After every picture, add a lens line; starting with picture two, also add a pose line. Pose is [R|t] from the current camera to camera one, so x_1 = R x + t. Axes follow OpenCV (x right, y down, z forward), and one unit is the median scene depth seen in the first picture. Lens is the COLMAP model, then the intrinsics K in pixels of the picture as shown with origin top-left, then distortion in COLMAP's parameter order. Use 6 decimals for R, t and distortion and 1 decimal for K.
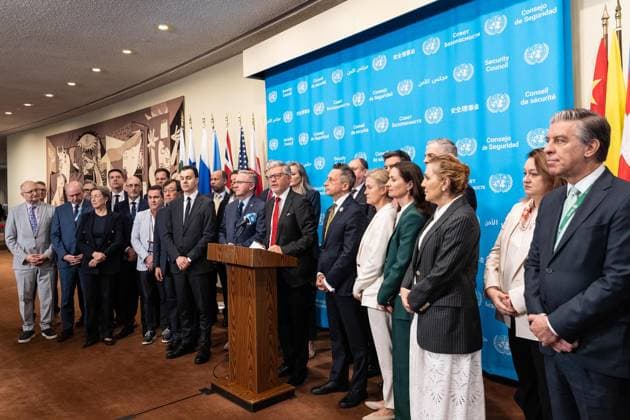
lens RADIAL K [[477.5, 0, 273.5], [0, 477.5, 188.0], [0, 0, 1]] dist [-0.033397, 0.004005]
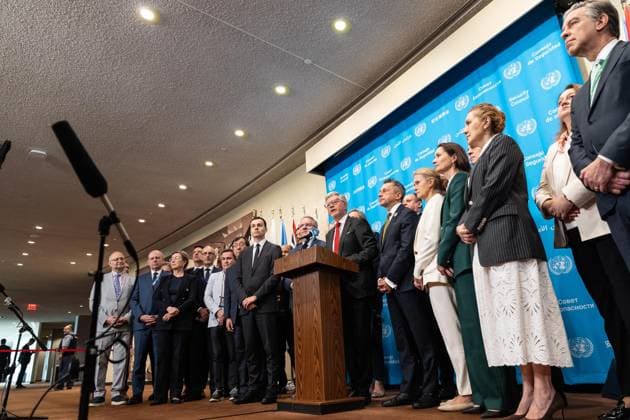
lens RADIAL K [[426.3, 0, 315.0], [0, 426.3, 210.0], [0, 0, 1]] dist [-0.028399, 0.002968]
pose [[0.997990, -0.044789, -0.044824, 0.001144], [0.028215, 0.947487, -0.318548, 0.257779], [0.056738, 0.316643, 0.946846, 0.053807]]
